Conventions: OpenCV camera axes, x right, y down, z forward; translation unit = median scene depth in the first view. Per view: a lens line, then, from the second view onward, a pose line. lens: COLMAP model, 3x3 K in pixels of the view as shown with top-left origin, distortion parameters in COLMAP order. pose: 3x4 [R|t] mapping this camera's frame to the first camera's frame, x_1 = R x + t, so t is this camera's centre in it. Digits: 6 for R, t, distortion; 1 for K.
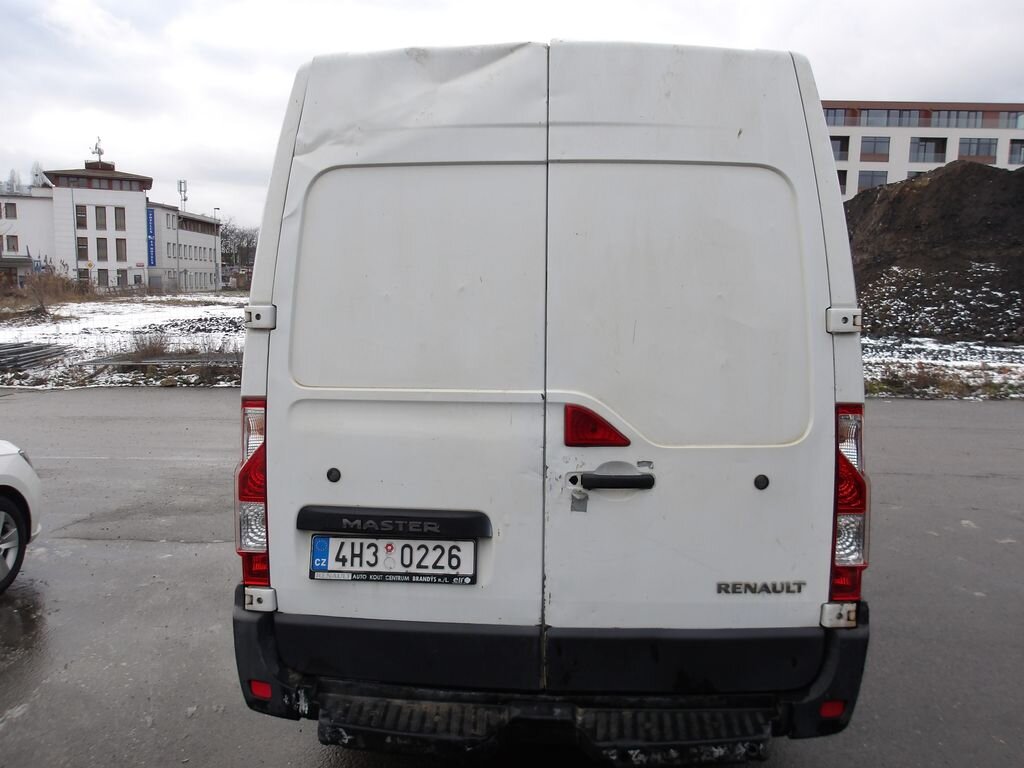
lens RADIAL K [[881.9, 0, 511.8], [0, 881.9, 382.7], [0, 0, 1]] dist [0.019296, 0.008591]
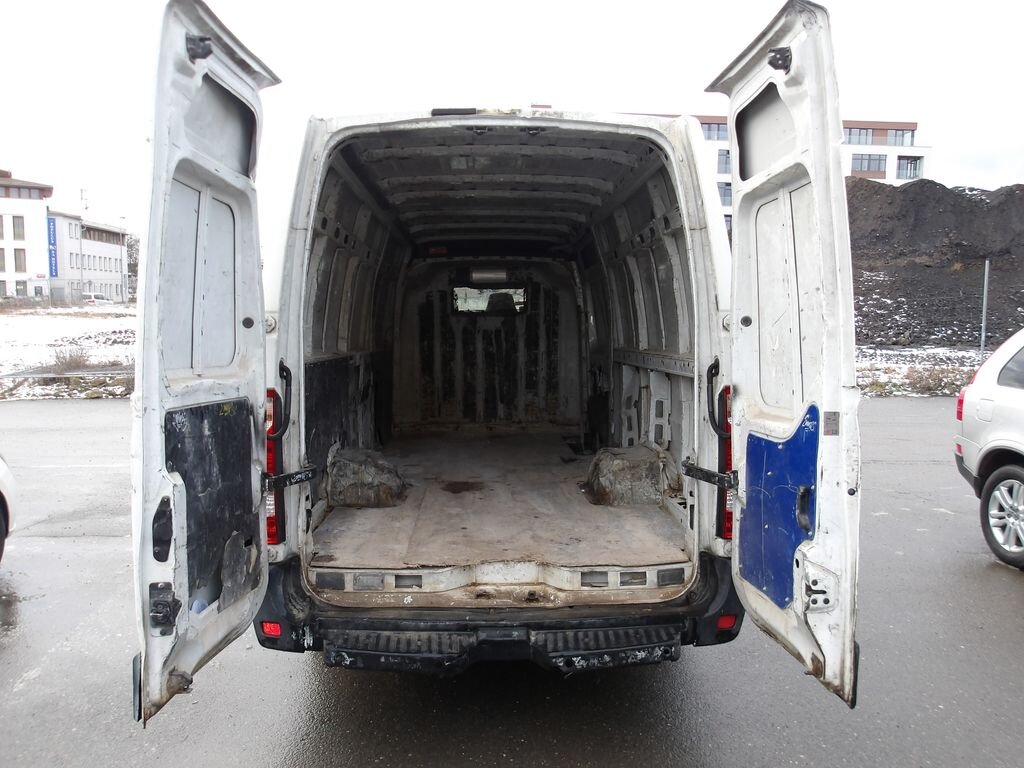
lens RADIAL K [[881.9, 0, 513.9], [0, 881.9, 385.0], [0, 0, 1]] dist [0.019296, 0.008591]
pose [[0.995293, -0.015451, 0.095667, -0.025886], [0.016221, 0.999842, -0.007277, 0.010213], [-0.095540, 0.008795, 0.995387, -0.101985]]
